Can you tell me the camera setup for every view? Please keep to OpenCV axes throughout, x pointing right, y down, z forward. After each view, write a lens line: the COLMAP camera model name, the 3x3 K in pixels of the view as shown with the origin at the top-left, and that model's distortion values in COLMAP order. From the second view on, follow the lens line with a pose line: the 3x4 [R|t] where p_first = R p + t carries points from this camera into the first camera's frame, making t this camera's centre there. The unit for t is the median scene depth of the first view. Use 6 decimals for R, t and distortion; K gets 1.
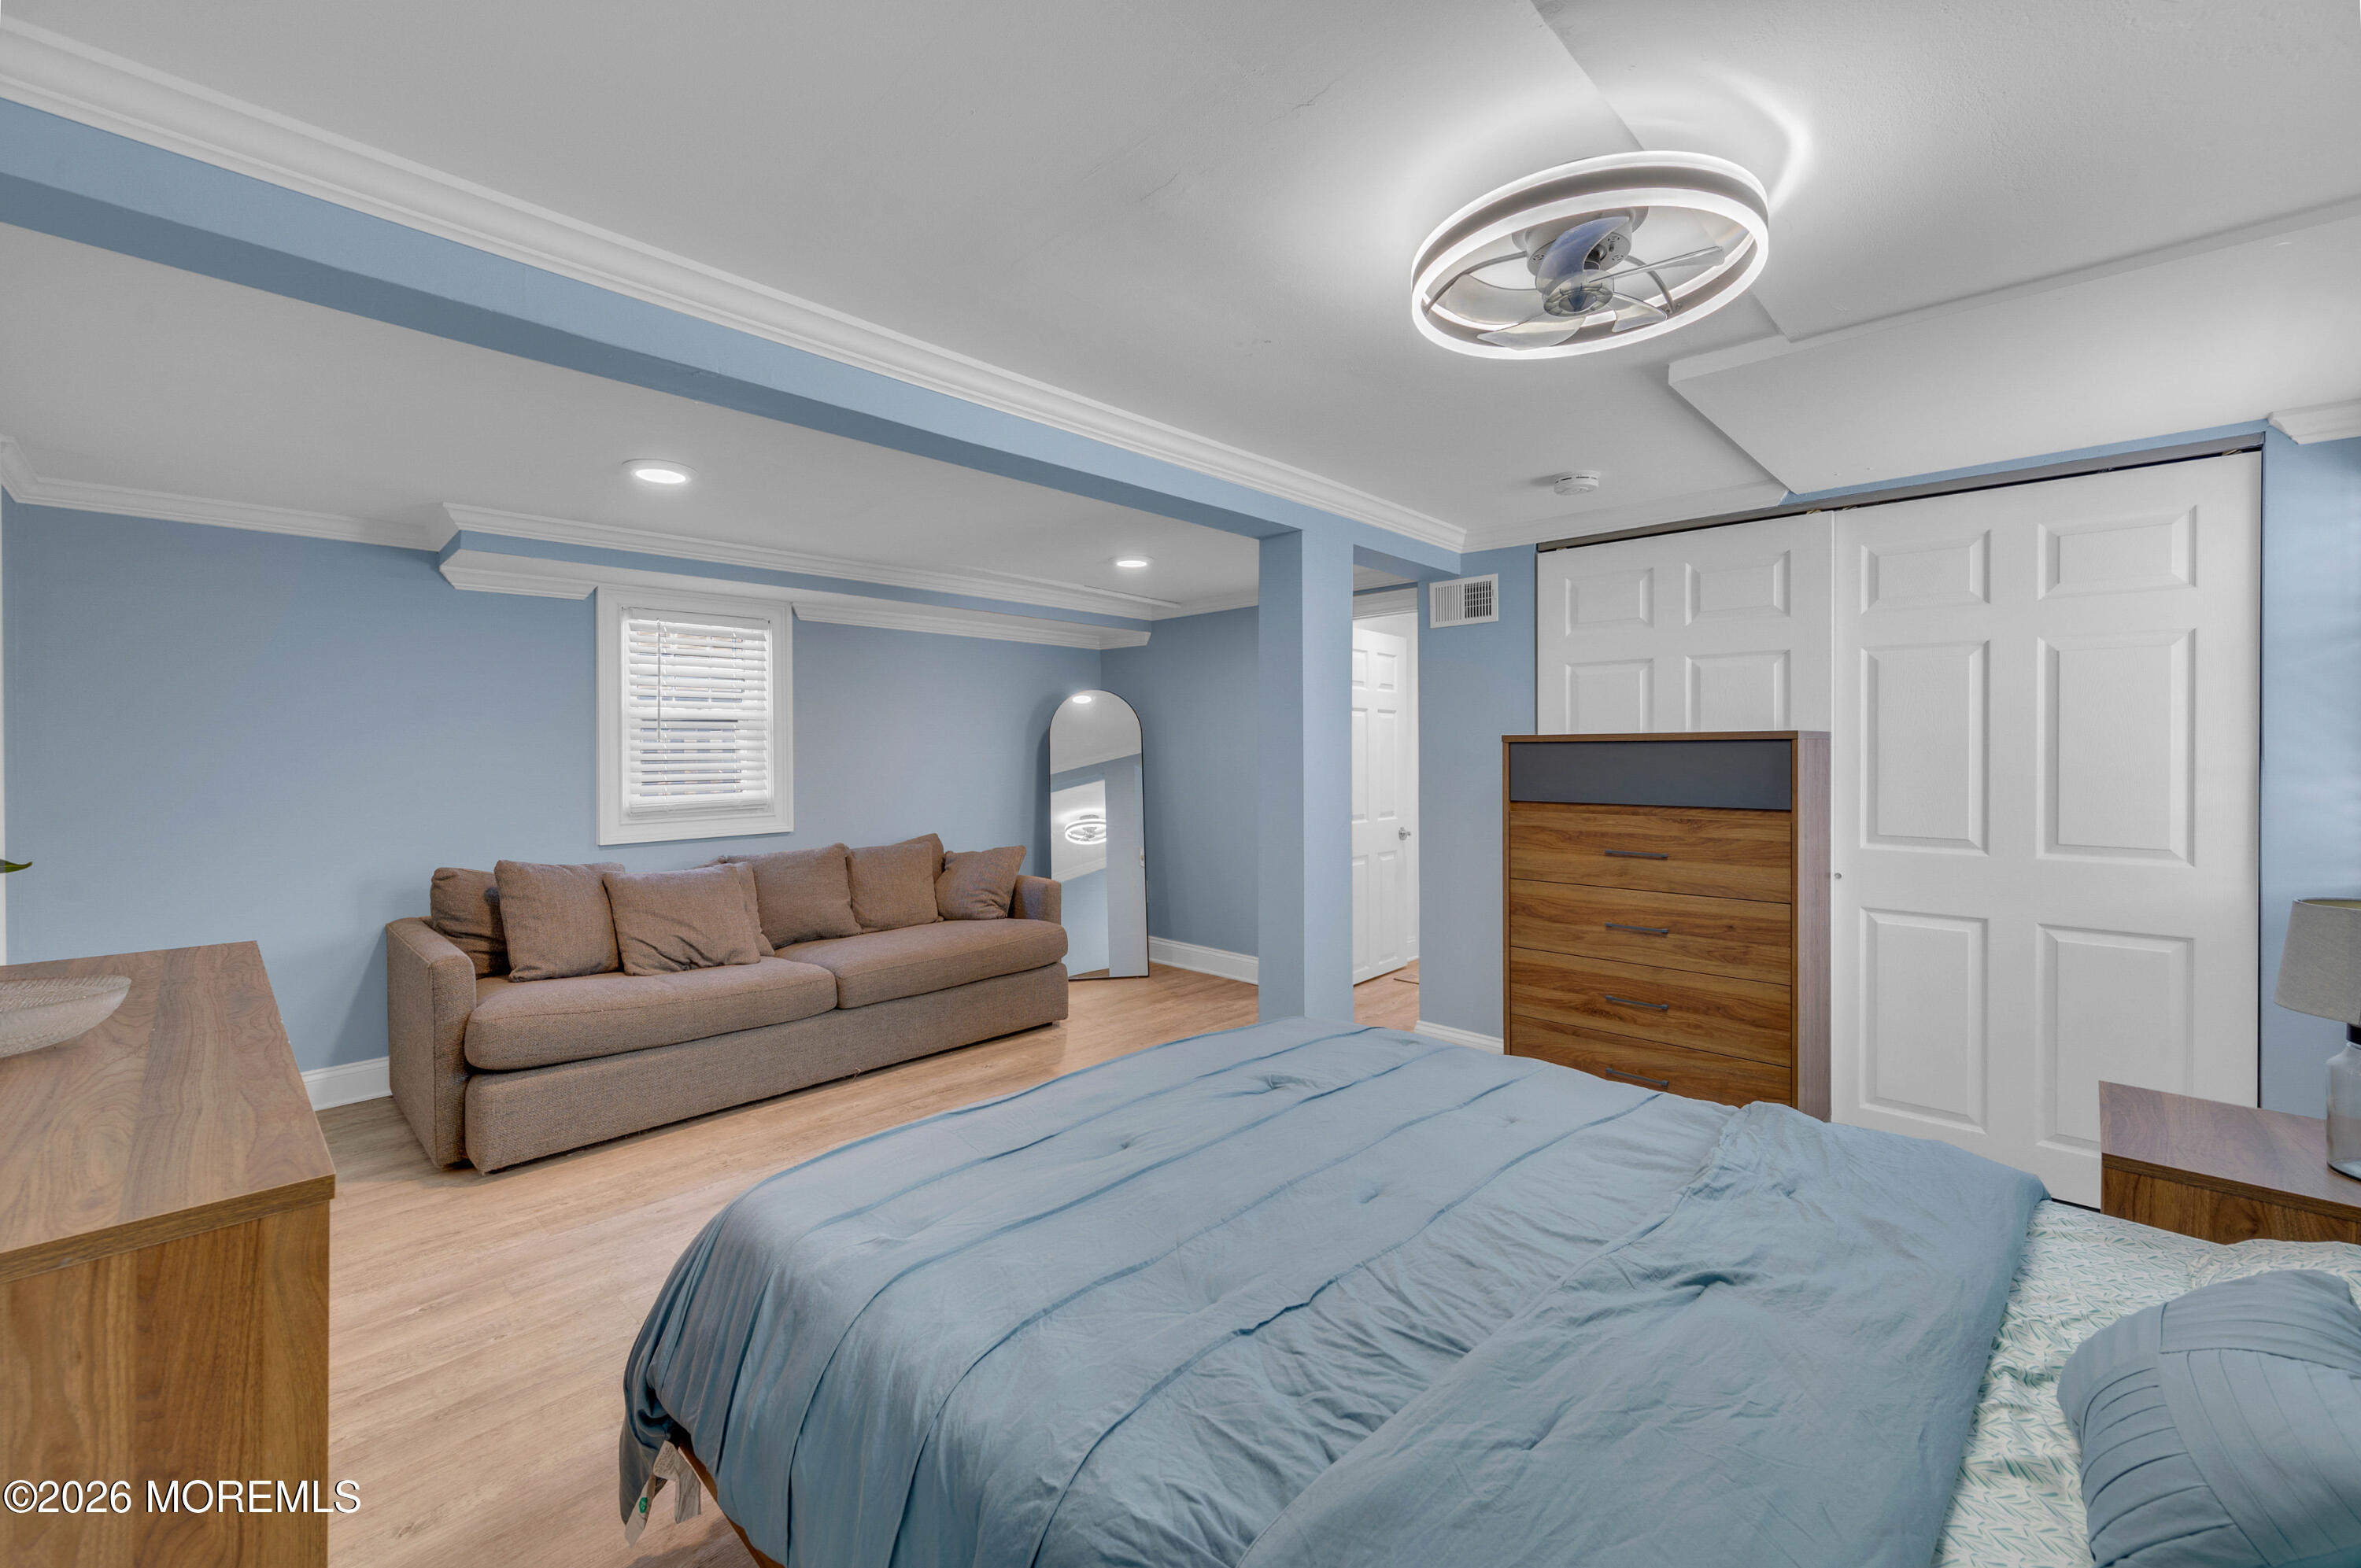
lens RADIAL K [[931.1, 0, 1182.8], [0, 931.1, 779.6], [0, 0, 1]] dist [-0.000491, 0.000004]
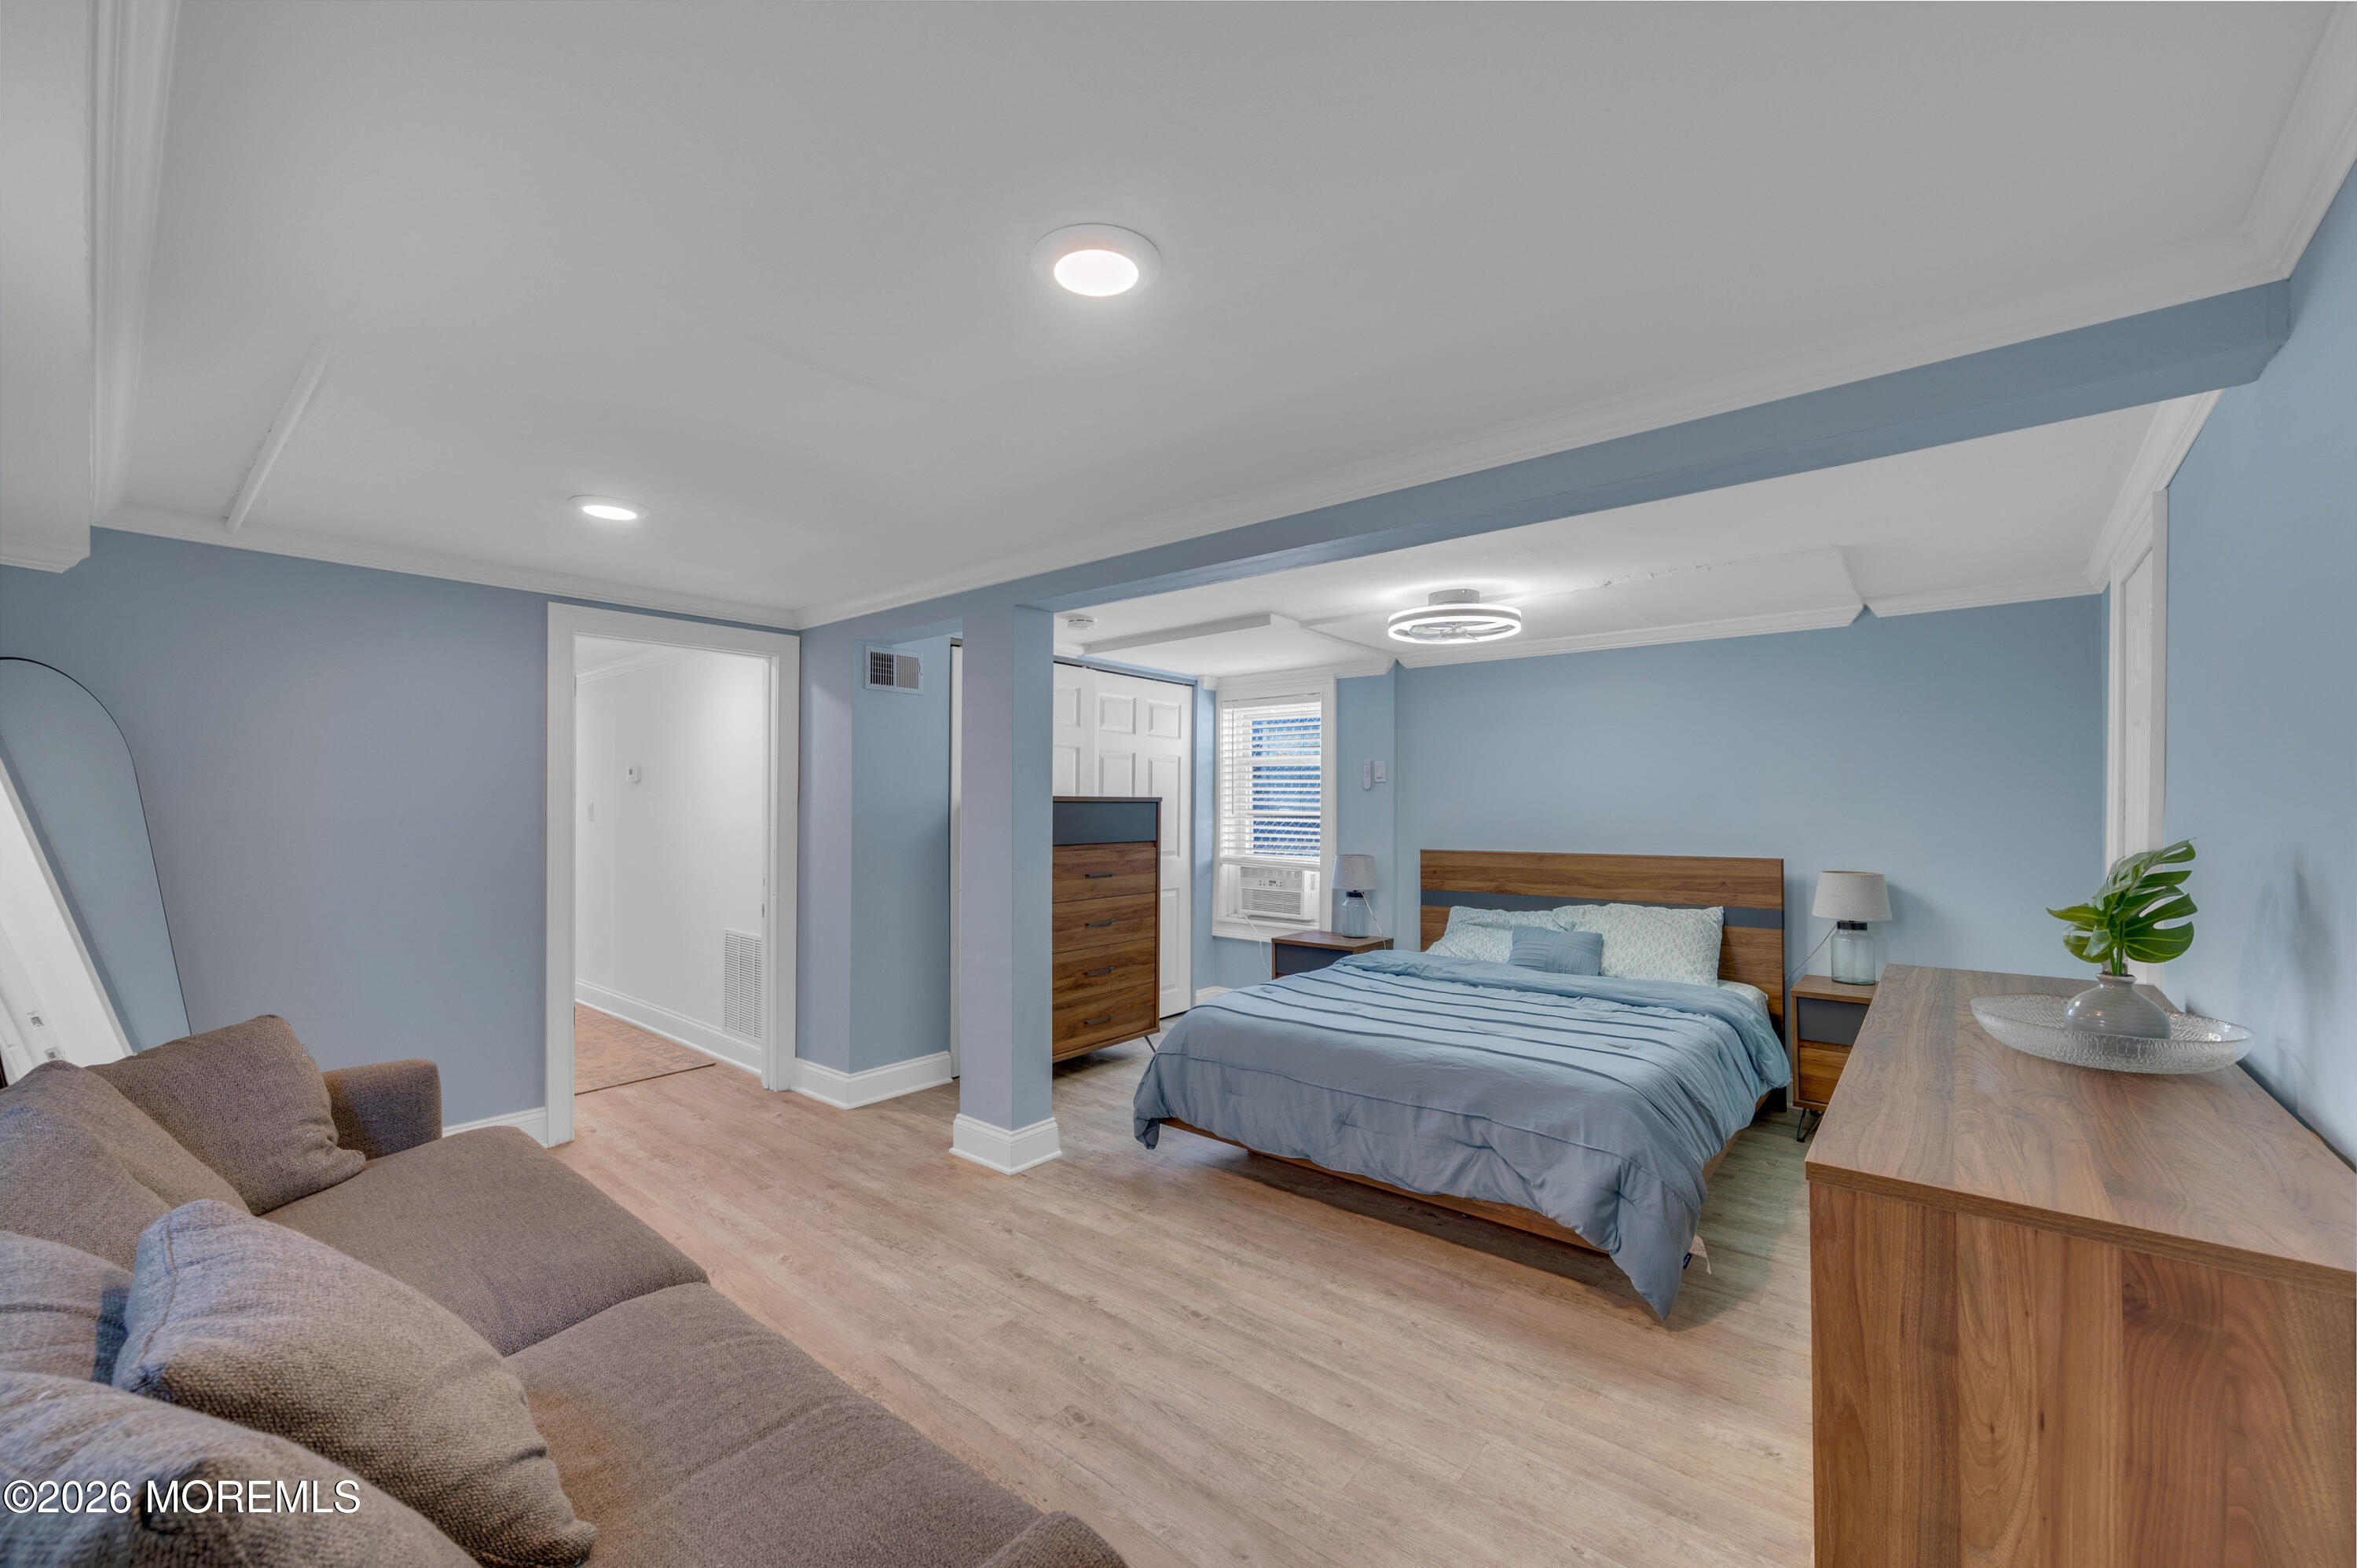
lens RADIAL K [[929.7, 0, 1178.6], [0, 929.7, 789.9], [0, 0, 1]] dist [-0.000491, 0.000004]
pose [[-0.075142, 0.018305, 0.997005, -1.098565], [0.022489, 0.999608, -0.016657, -0.033713], [-0.996919, 0.021170, -0.075524, 1.011972]]
